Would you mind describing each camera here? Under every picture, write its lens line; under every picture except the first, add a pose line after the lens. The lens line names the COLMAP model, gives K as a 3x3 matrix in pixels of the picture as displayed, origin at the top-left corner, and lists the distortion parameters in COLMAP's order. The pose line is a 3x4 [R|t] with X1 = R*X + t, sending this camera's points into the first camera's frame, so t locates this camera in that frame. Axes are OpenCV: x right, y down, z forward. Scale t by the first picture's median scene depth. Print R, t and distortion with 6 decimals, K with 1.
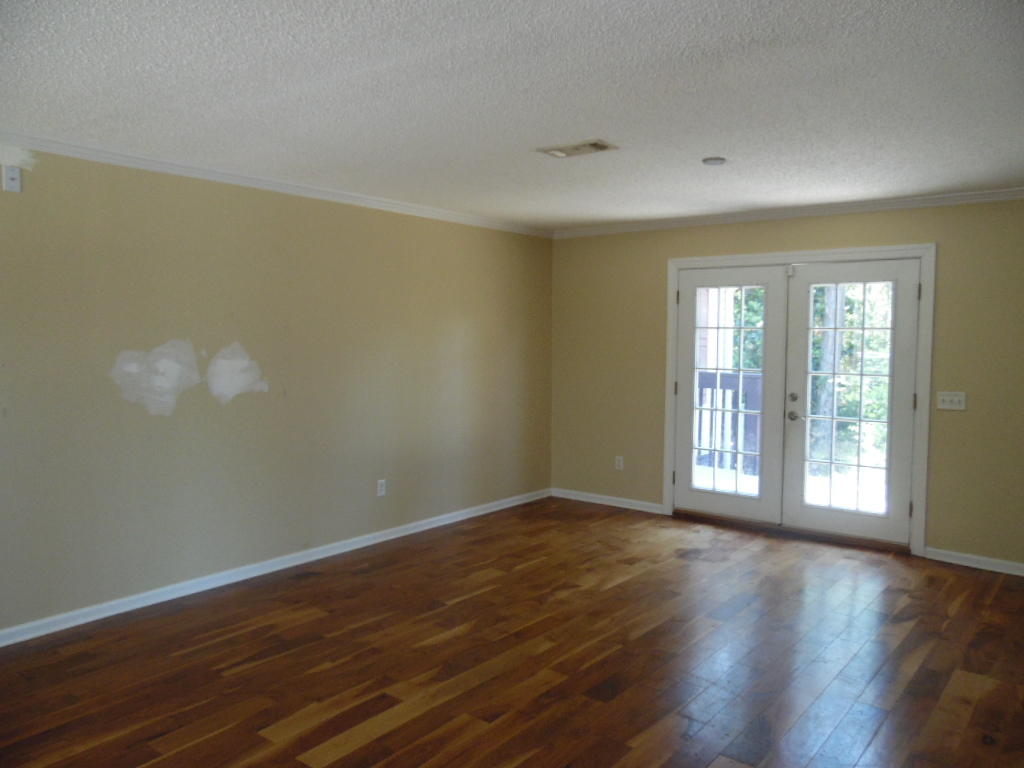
lens RADIAL K [[764.7, 0, 512.0], [0, 764.7, 384.0], [0, 0, 1]] dist [-0.082195, 0.222588]
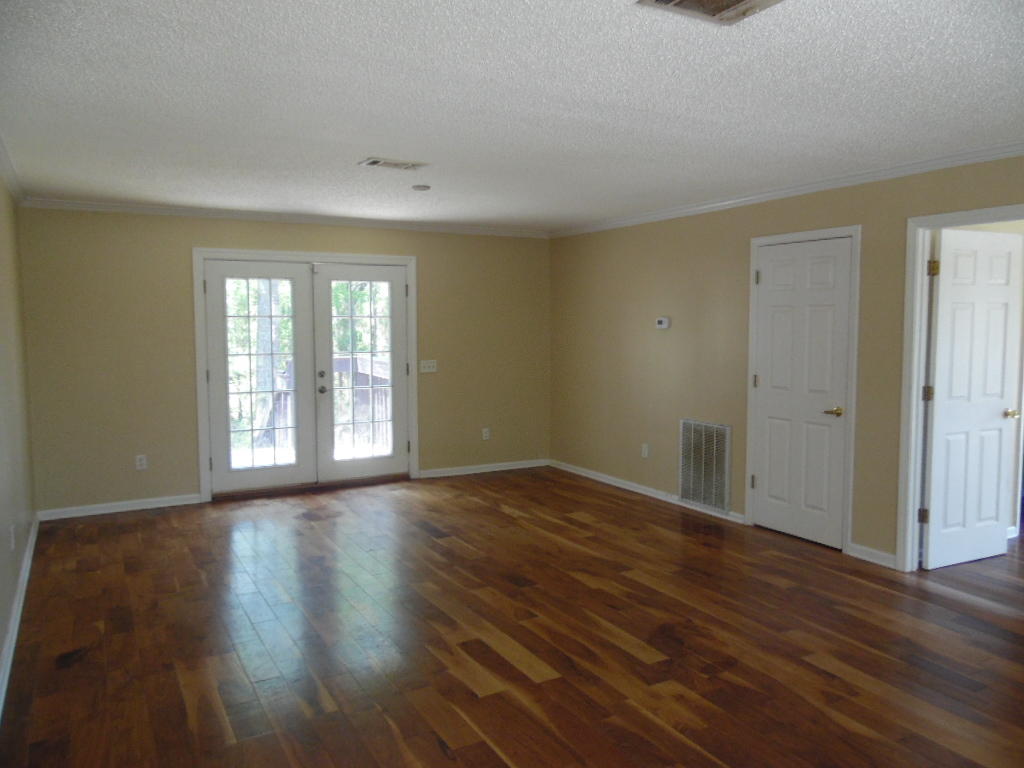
lens RADIAL K [[764.7, 0, 512.0], [0, 764.7, 384.0], [0, 0, 1]] dist [-0.082195, 0.222588]
pose [[0.379139, -0.082492, 0.921655, -0.673272], [0.066693, 0.995864, 0.061698, -0.022825], [-0.922933, 0.038076, 0.383073, 0.282903]]
